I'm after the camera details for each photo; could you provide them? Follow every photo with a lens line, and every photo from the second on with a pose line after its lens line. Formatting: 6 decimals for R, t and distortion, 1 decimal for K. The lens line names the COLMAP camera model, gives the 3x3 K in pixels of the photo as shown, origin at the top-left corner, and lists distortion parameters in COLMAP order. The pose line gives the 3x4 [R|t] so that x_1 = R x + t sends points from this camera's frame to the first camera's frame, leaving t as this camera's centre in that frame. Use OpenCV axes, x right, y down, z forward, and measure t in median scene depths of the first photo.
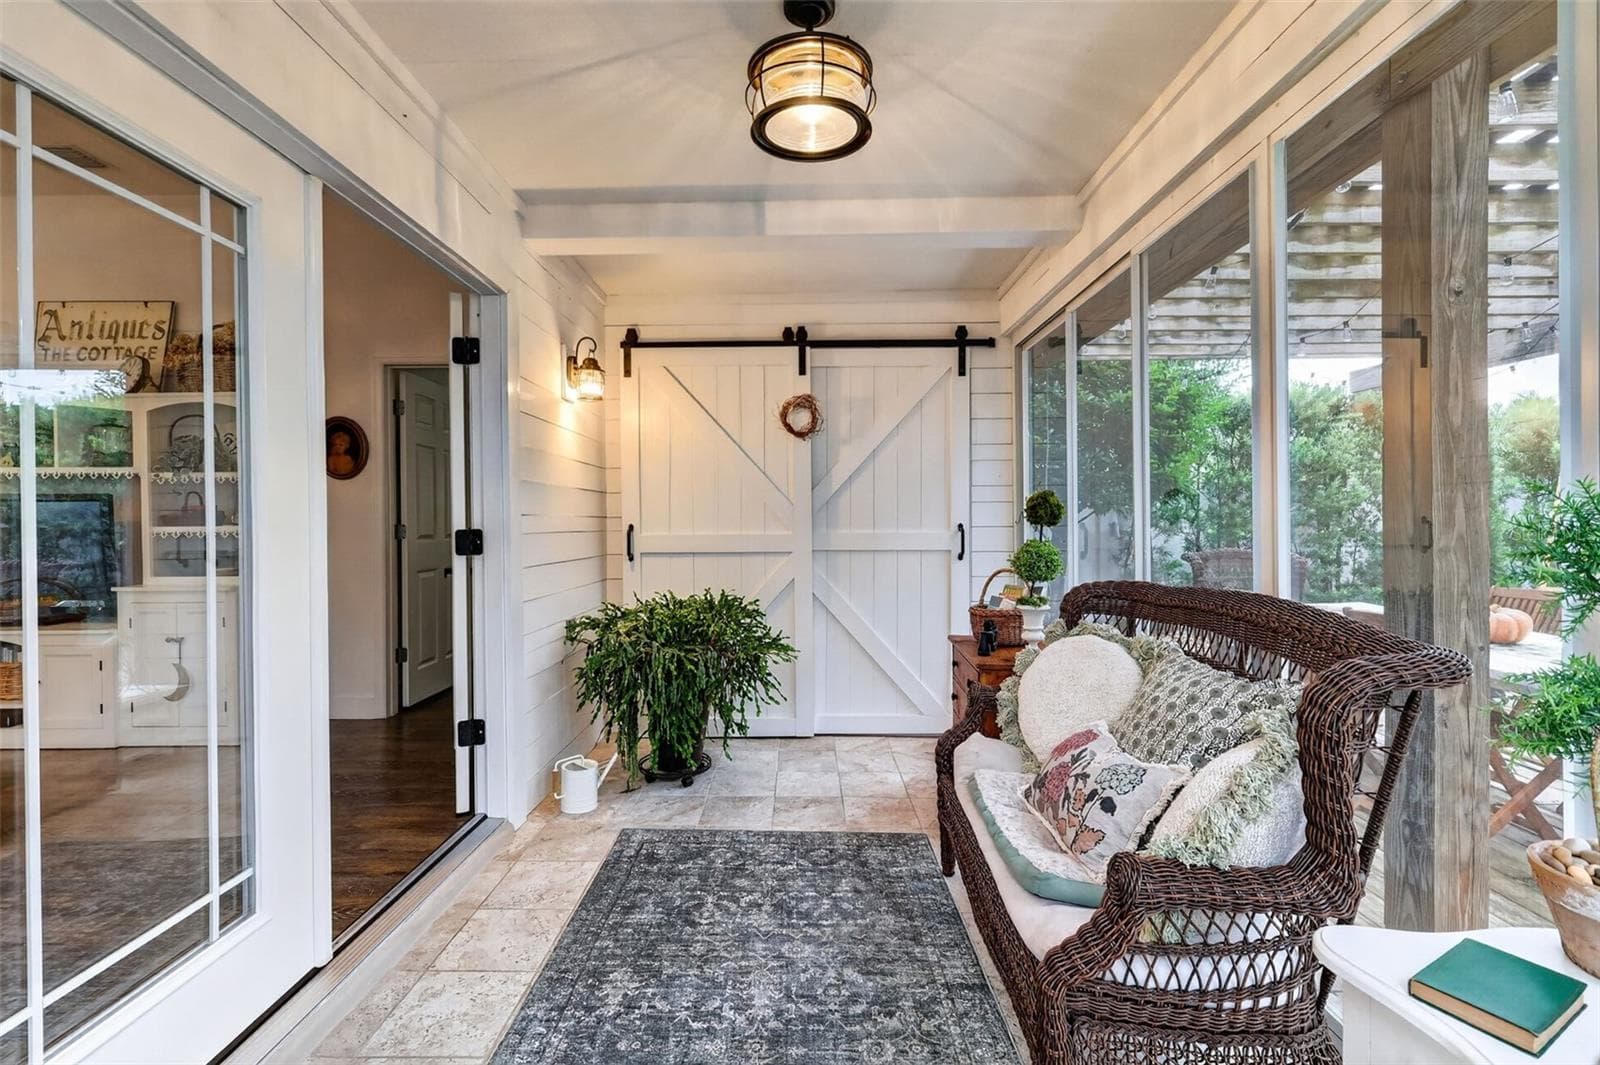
lens RADIAL K [[699.8, 0, 800.4], [0, 699.8, 529.4], [0, 0, 1]] dist [-0.003323, 0.000513]
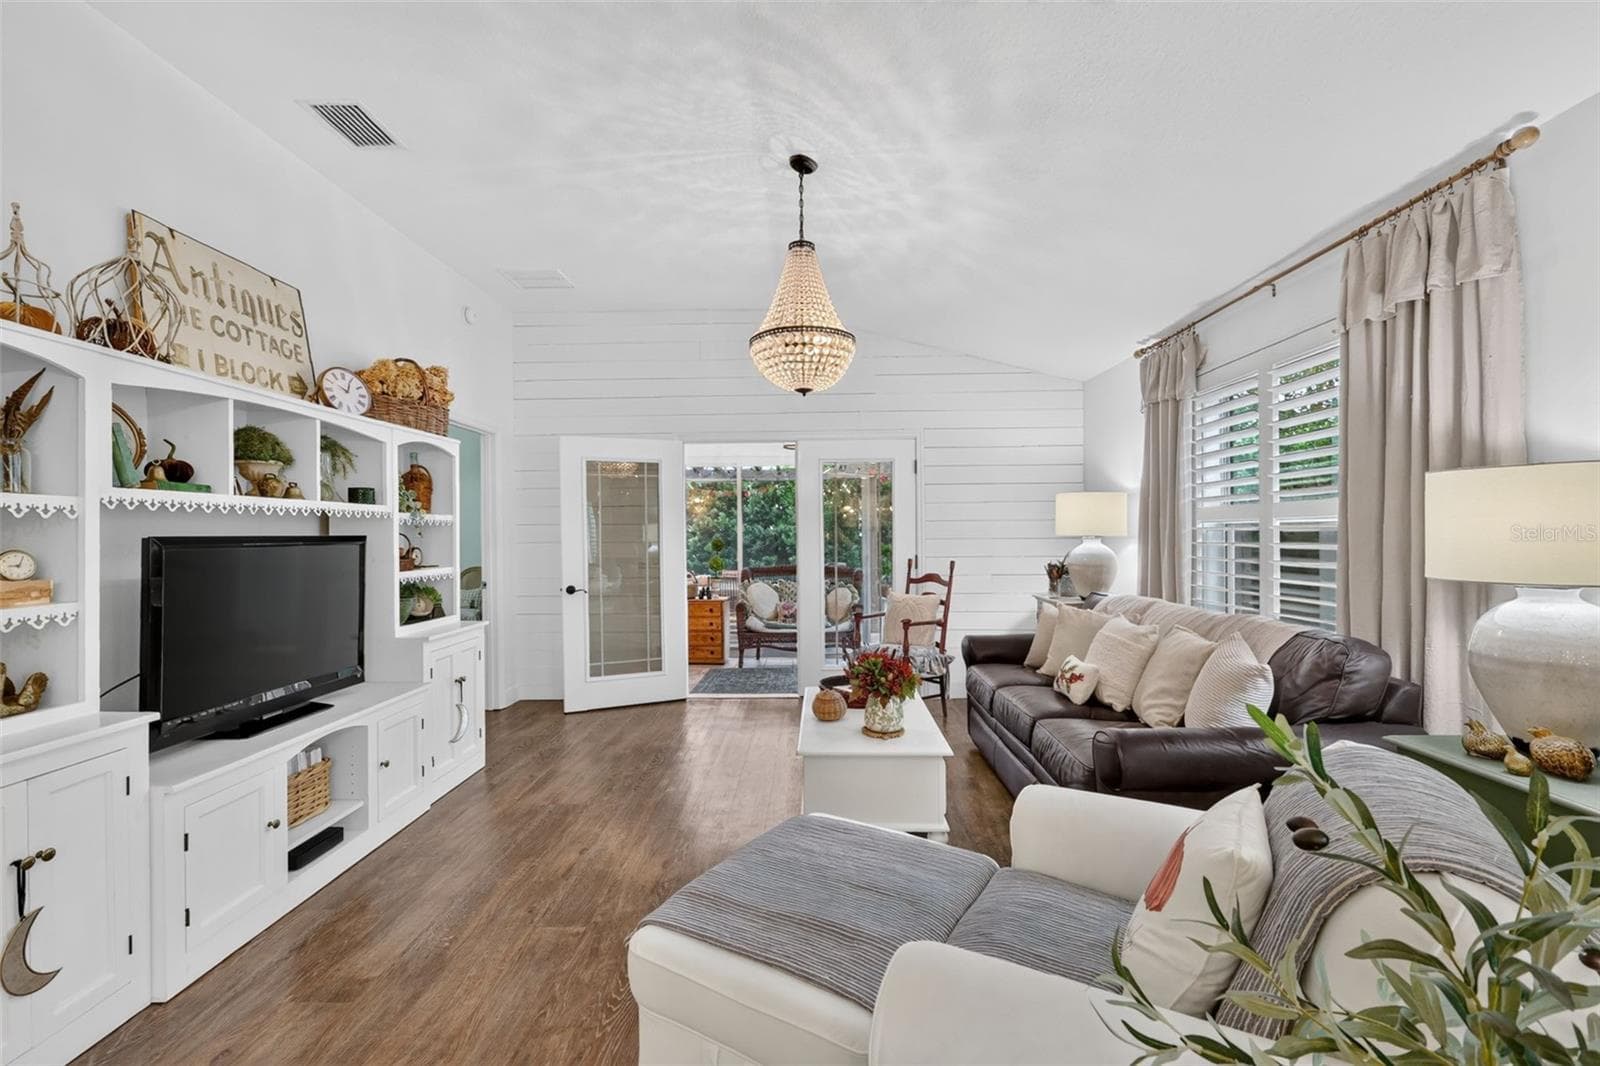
lens RADIAL K [[699.8, 0, 799.6], [0, 699.8, 536.2], [0, 0, 1]] dist [-0.003323, 0.000513]
pose [[0.012377, 0.002255, 0.999921, -1.694733], [0.015893, 0.999871, -0.002451, -0.037539], [-0.999797, 0.015922, 0.012339, 0.431415]]
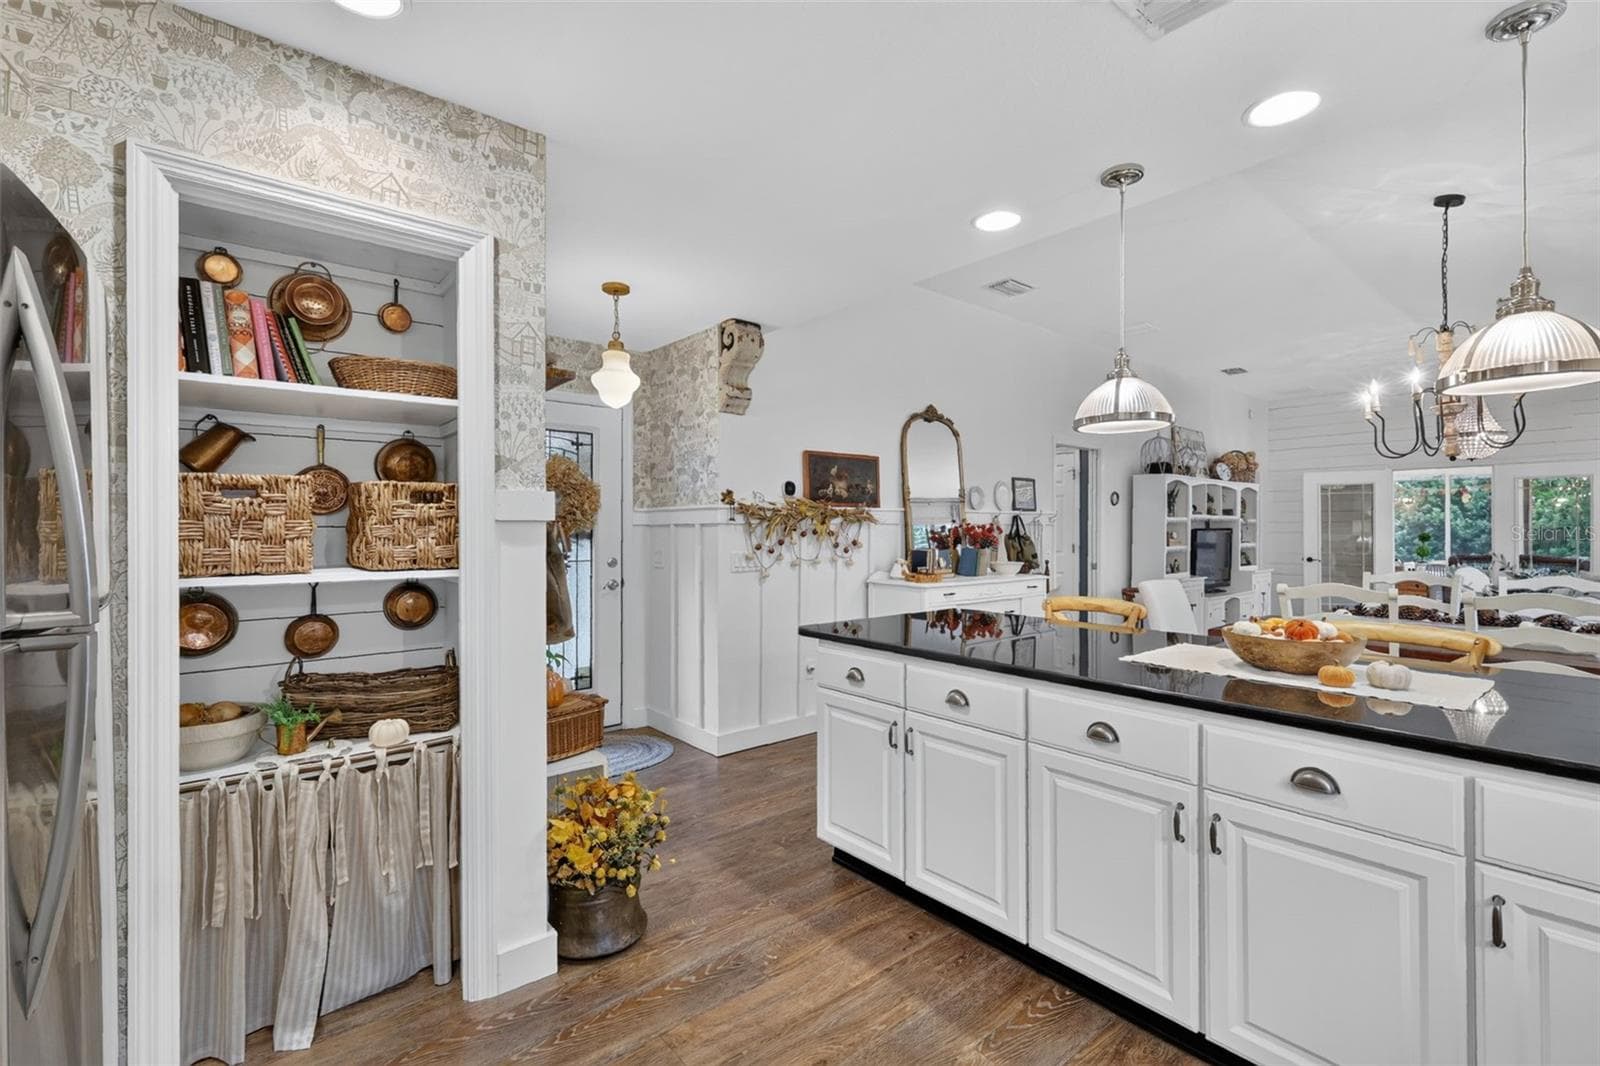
lens RADIAL K [[699.8, 0, 807.8], [0, 699.8, 531.7], [0, 0, 1]] dist [-0.003323, 0.000513]
pose [[0.762506, 0.003292, 0.646972, -3.103658], [-0.001691, 0.999994, -0.003095, -0.029587], [-0.646979, 0.001266, 0.762507, 0.197794]]
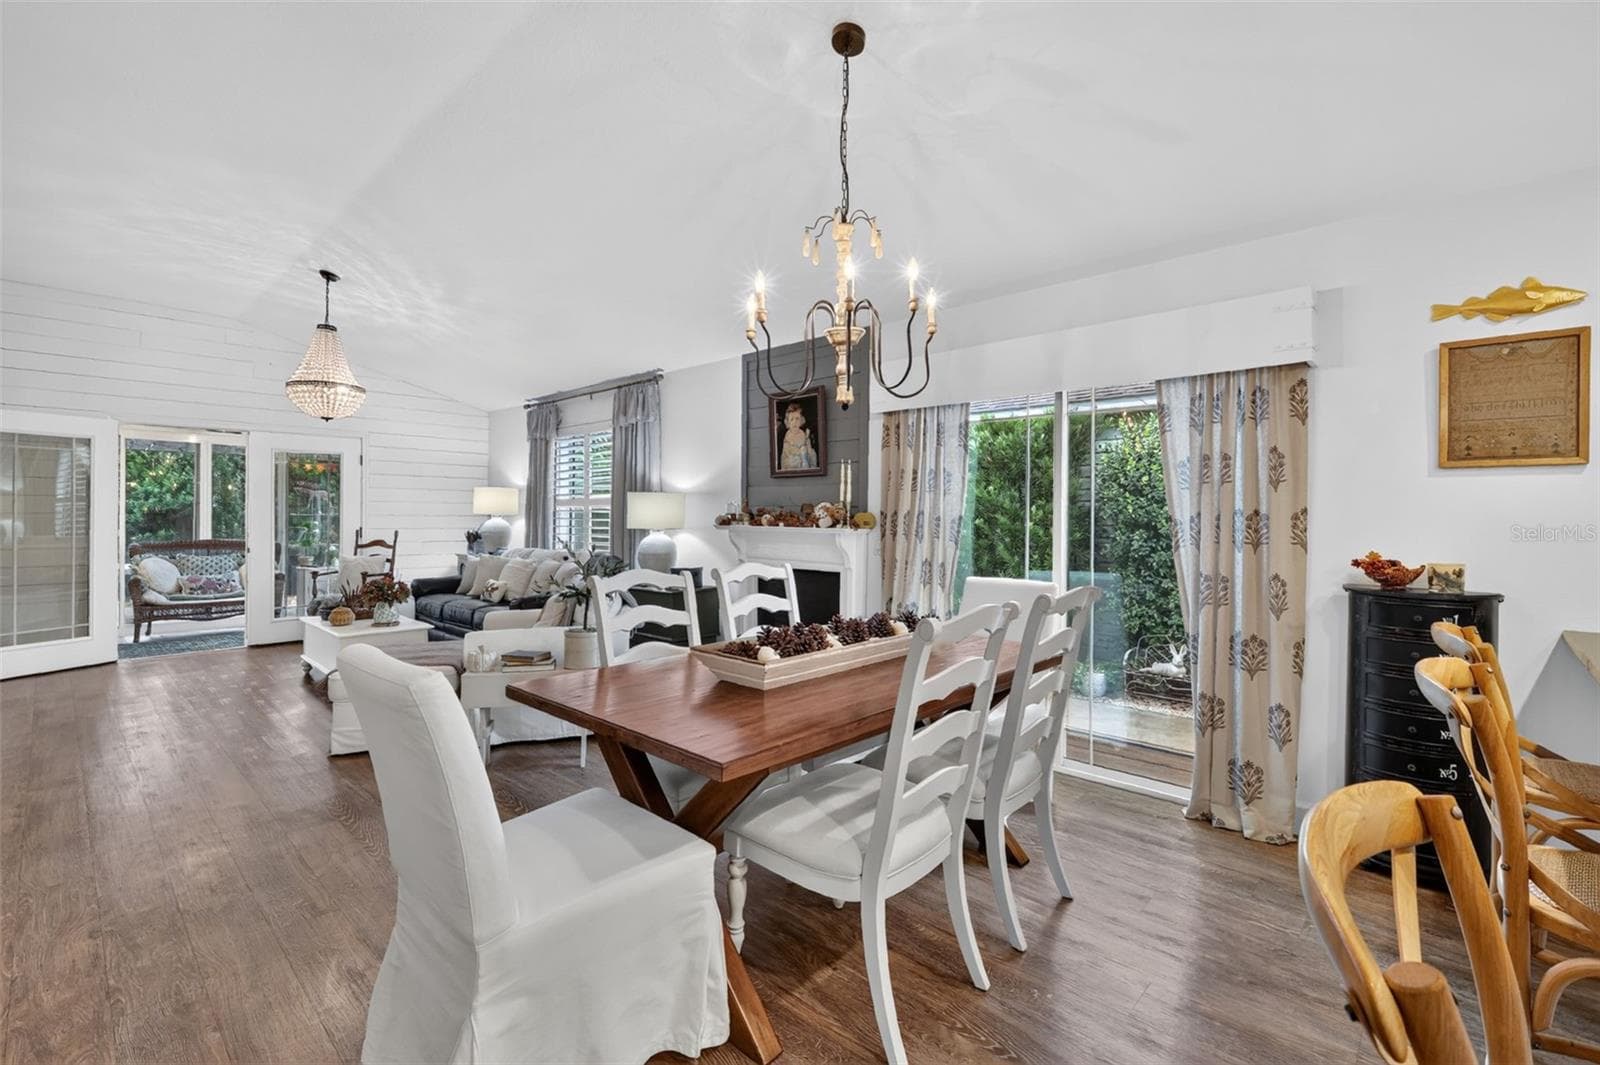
lens RADIAL K [[699.8, 0, 793.3], [0, 699.8, 518.5], [0, 0, 1]] dist [-0.003323, 0.000513]
pose [[-0.733017, -0.001872, 0.680208, -2.366935], [0.001165, 0.999991, 0.004008, -0.028654], [-0.680209, 0.003731, -0.733009, 0.784339]]
